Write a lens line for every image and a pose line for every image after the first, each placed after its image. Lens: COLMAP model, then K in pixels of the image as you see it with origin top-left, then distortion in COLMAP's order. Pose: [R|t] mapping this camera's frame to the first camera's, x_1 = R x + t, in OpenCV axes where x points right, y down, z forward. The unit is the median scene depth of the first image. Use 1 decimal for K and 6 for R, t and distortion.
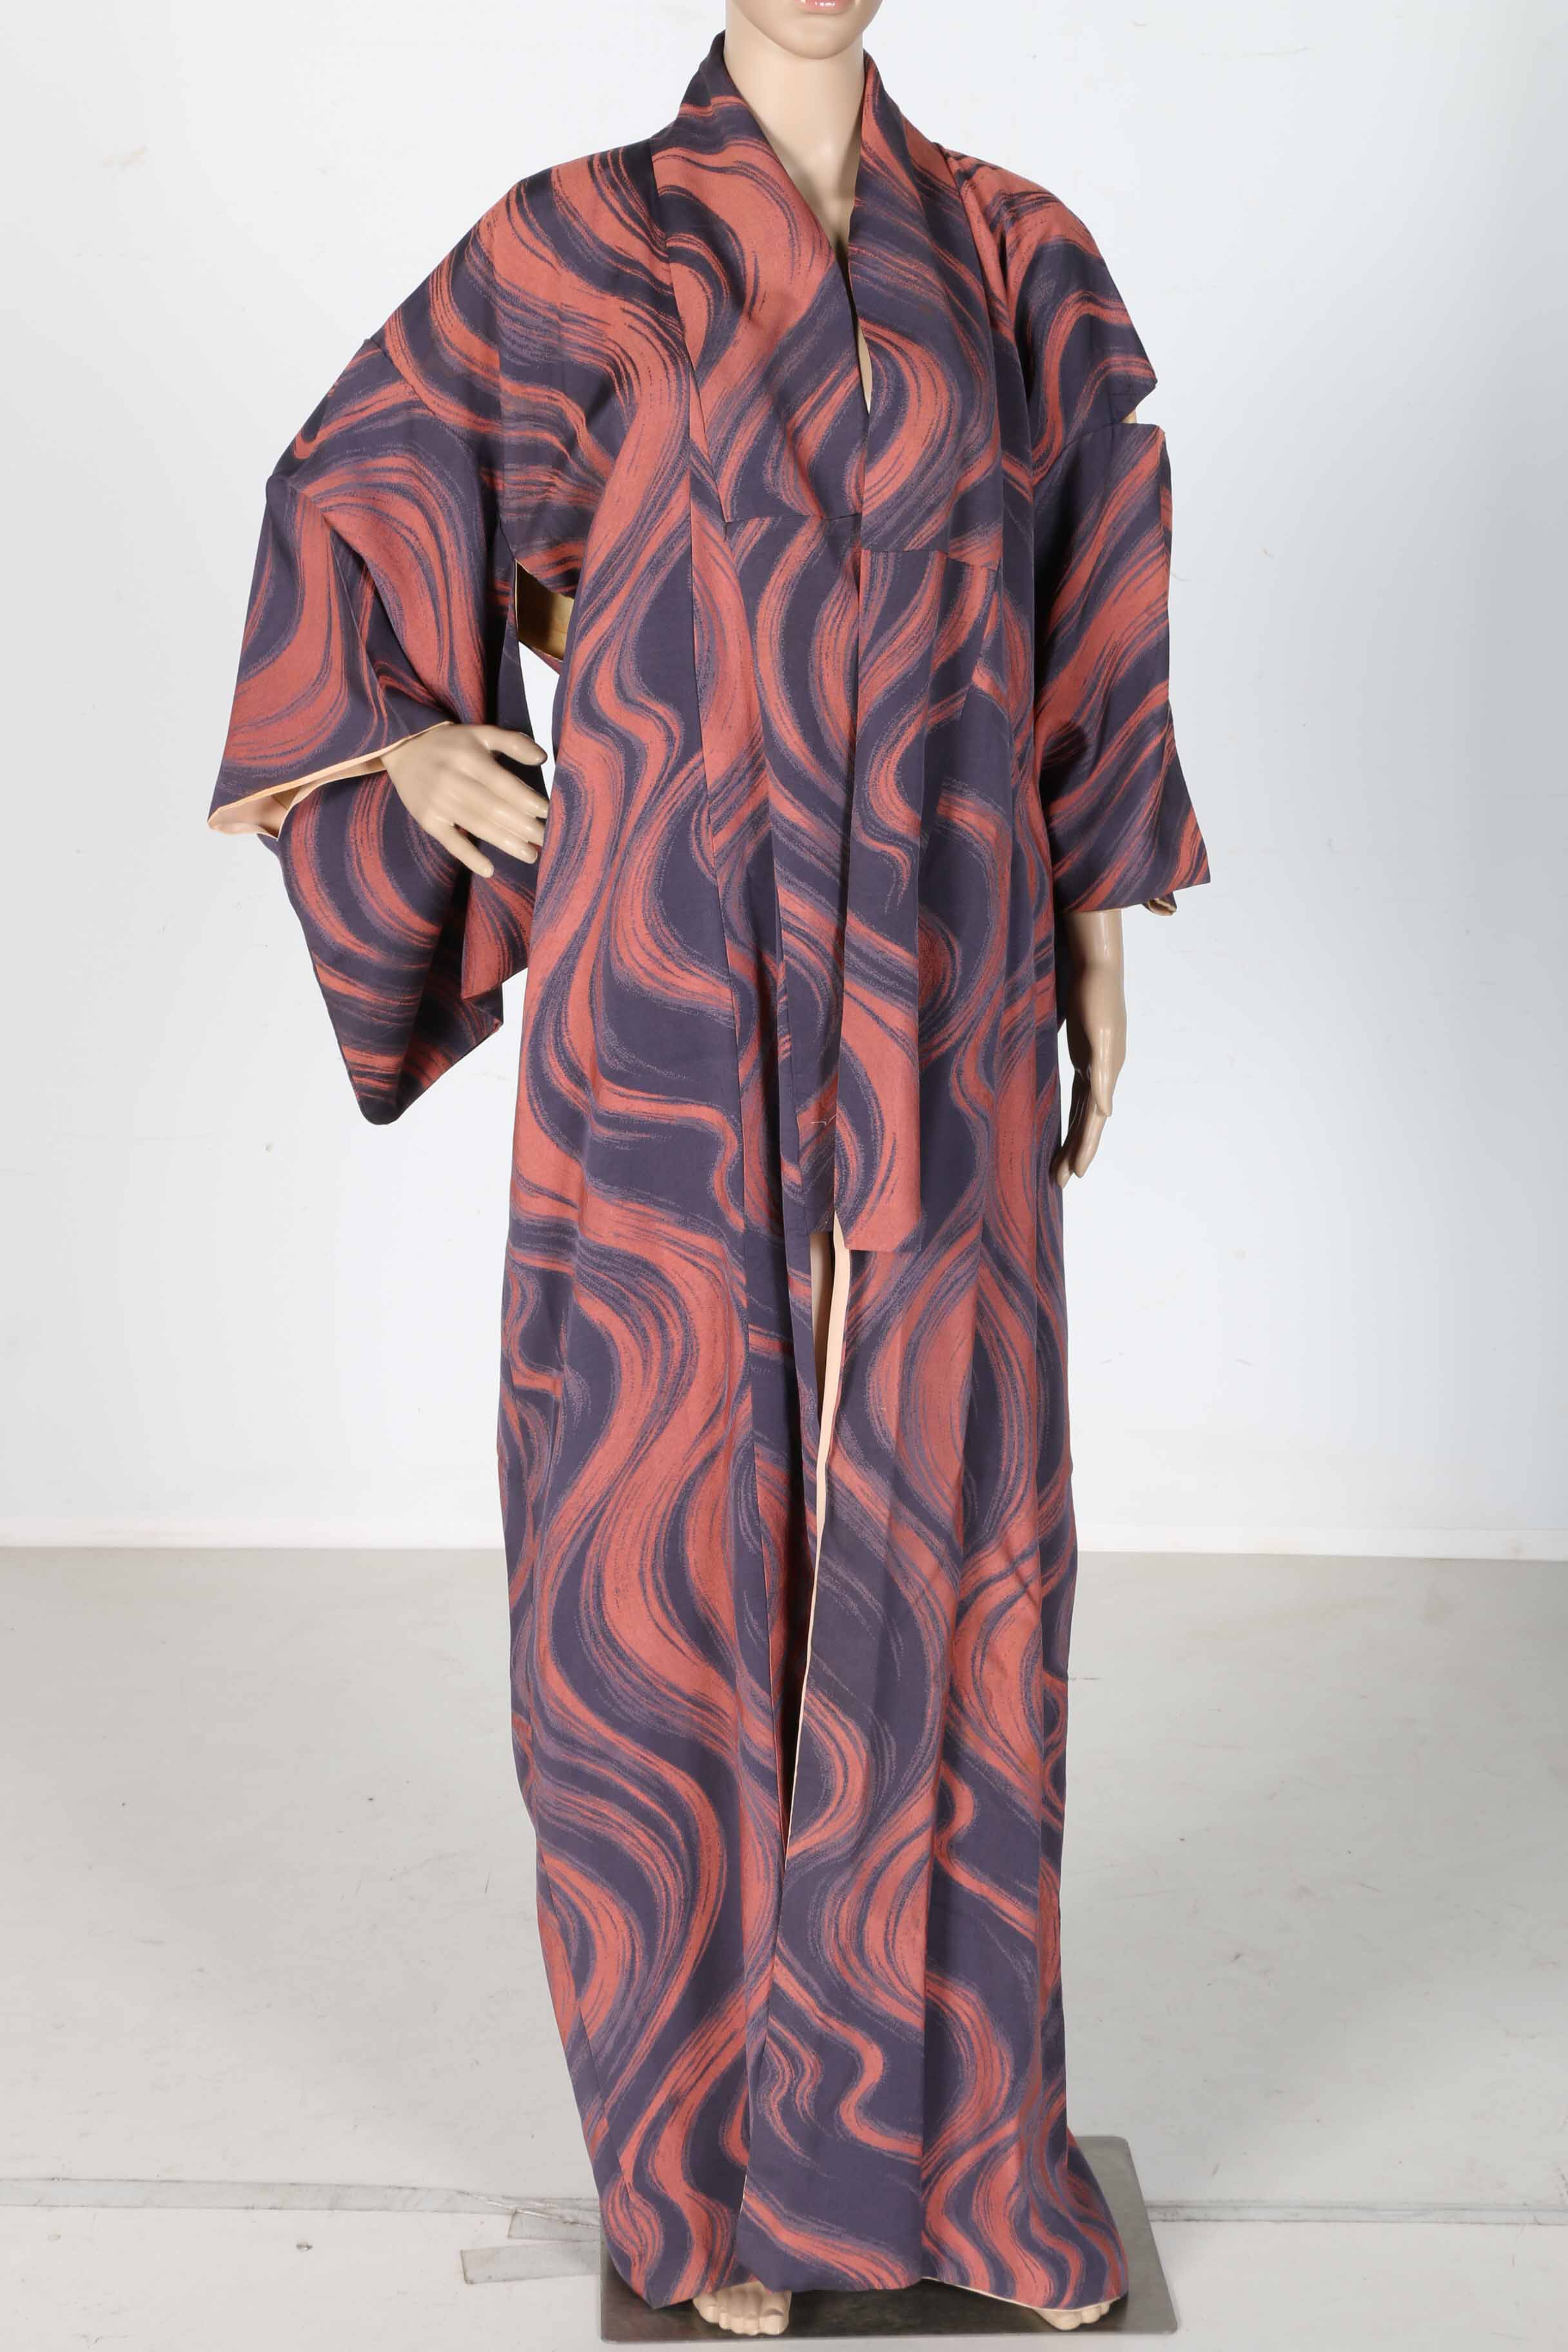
lens RADIAL K [[4581.2, 0, 784.0], [0, 4581.2, 1176.0], [0, 0, 1]] dist [0.017150, 3.216064]
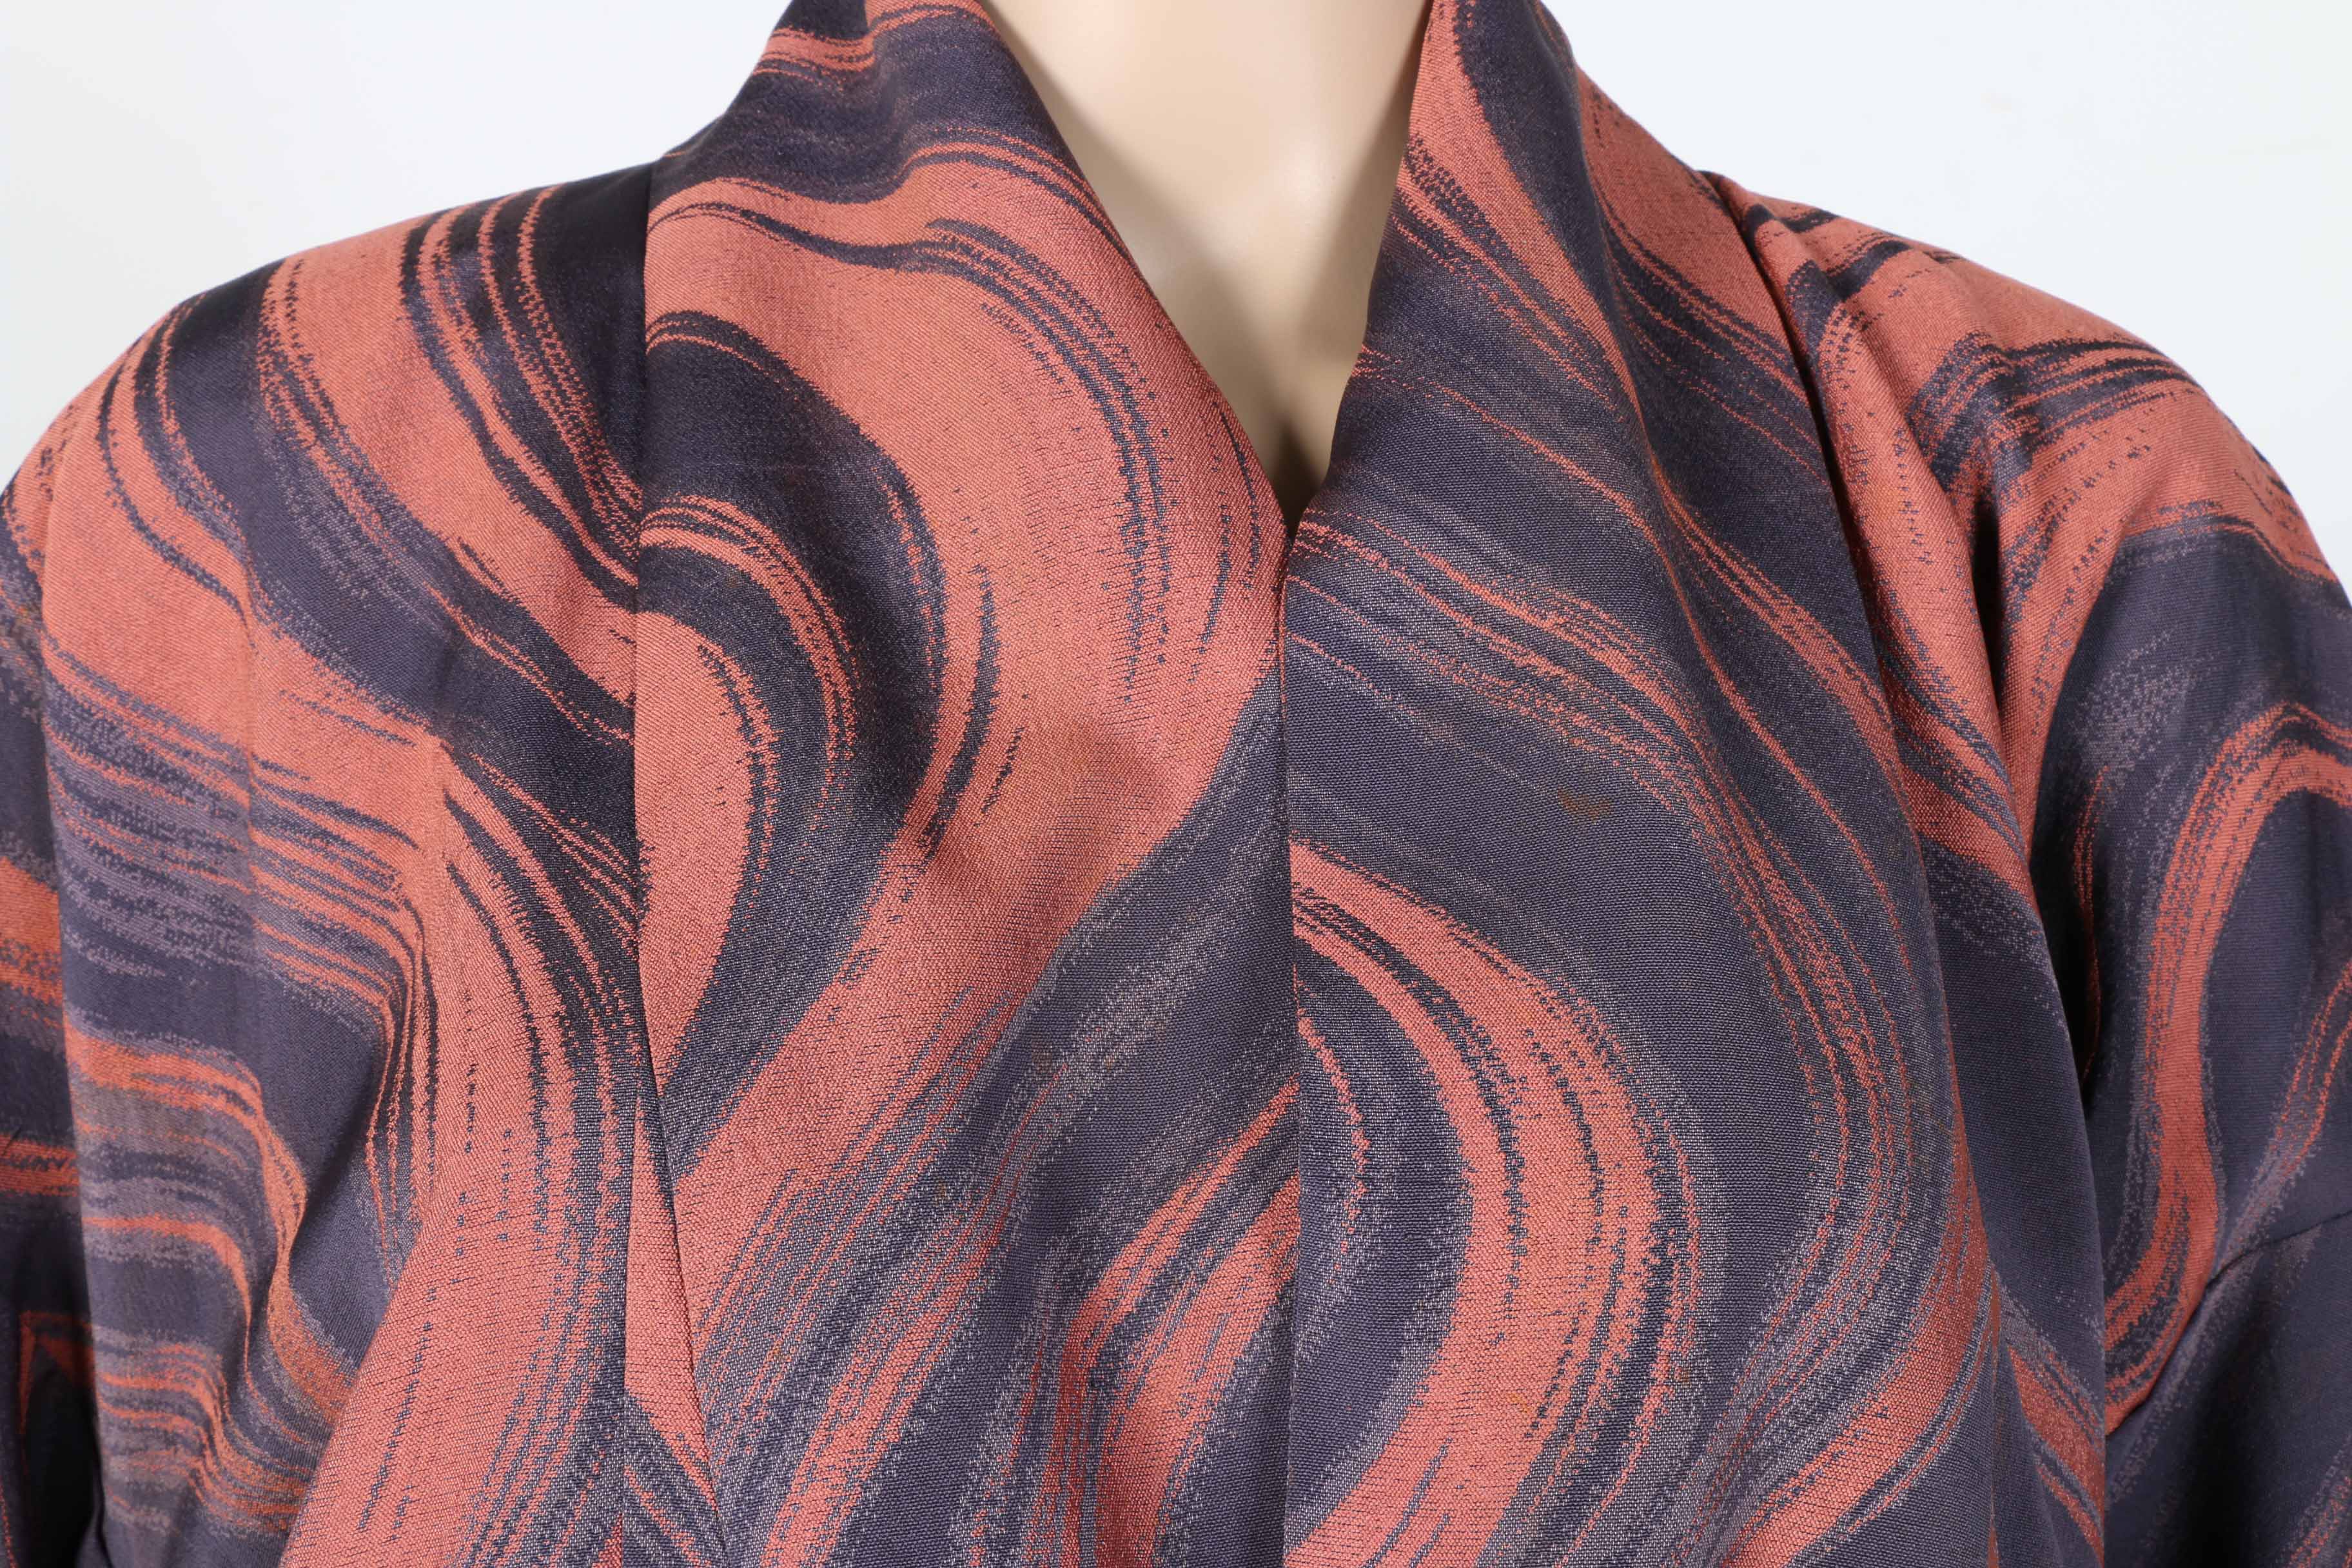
lens RADIAL K [[3160.4, 0, 1176.0], [0, 3160.4, 784.0], [0, 0, 1]] dist [0.179815, -0.000492]
pose [[0.995459, 0.013493, -0.094226, 0.019670], [-0.022414, 0.995295, -0.094265, -0.172471], [0.092511, 0.095949, 0.991078, 0.829906]]
